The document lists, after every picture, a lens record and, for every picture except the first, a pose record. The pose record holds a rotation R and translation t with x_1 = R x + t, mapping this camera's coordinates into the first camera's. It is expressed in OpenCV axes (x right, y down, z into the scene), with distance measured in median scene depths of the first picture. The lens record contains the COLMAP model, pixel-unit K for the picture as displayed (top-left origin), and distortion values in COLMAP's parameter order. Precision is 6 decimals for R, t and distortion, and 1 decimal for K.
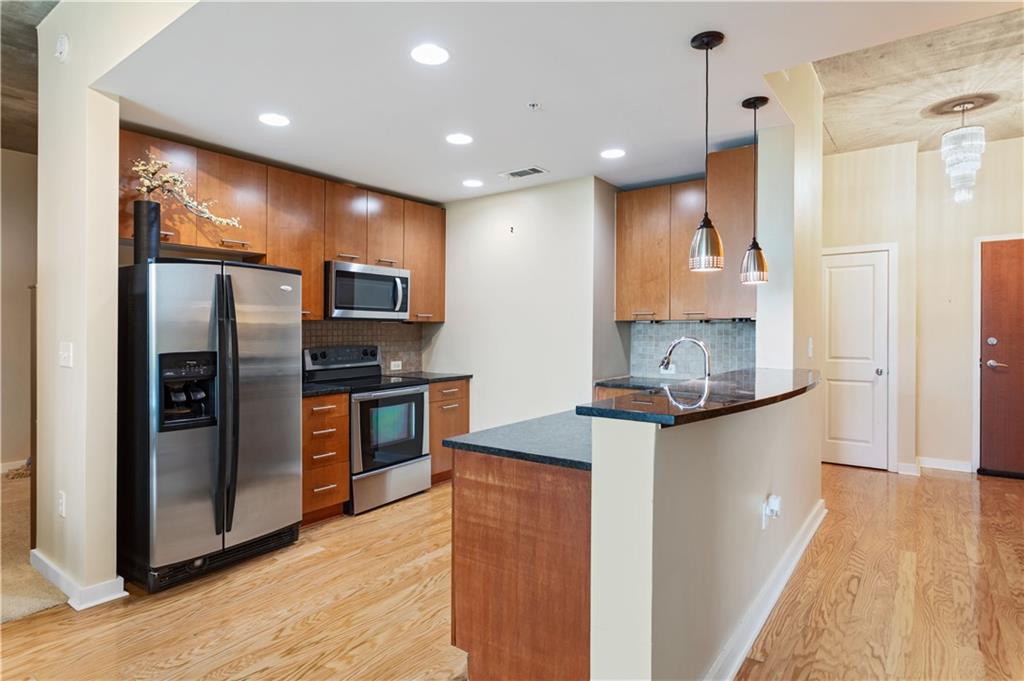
lens RADIAL K [[525.1, 0, 513.4], [0, 525.1, 333.9], [0, 0, 1]] dist [-0.002856, 0.001563]
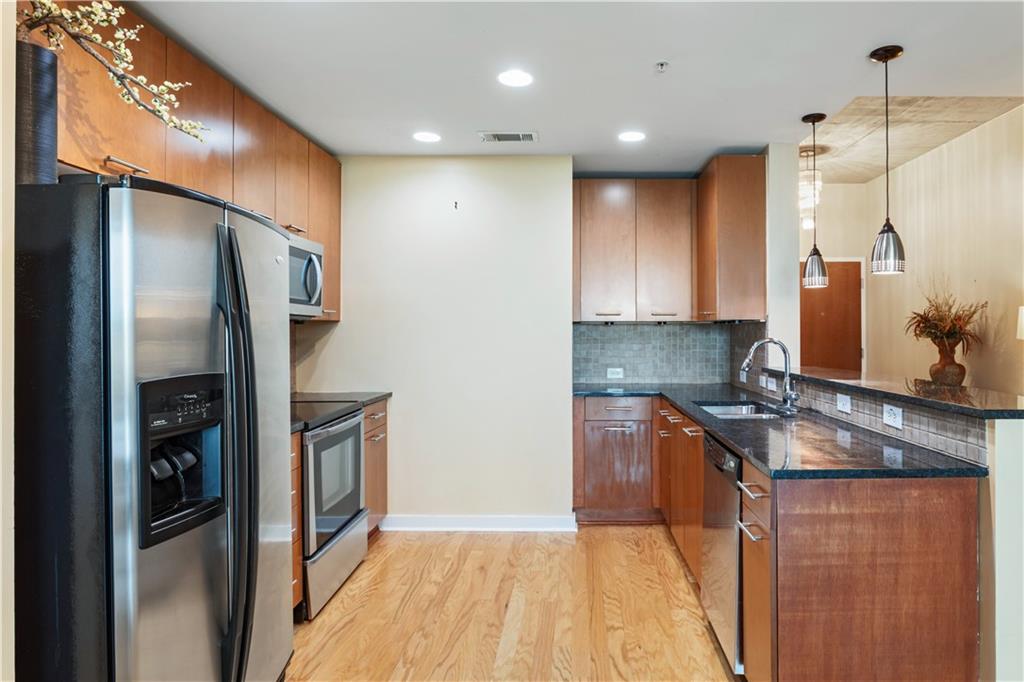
lens RADIAL K [[574.3, 0, 575.3], [0, 574.3, 335.5], [0, 0, 1]] dist [-0.007211, 0.002332]
pose [[0.813554, -0.004788, 0.581469, -0.892316], [0.006517, 0.999978, -0.000884, -0.000761], [-0.581452, 0.004509, 0.813568, 0.485740]]
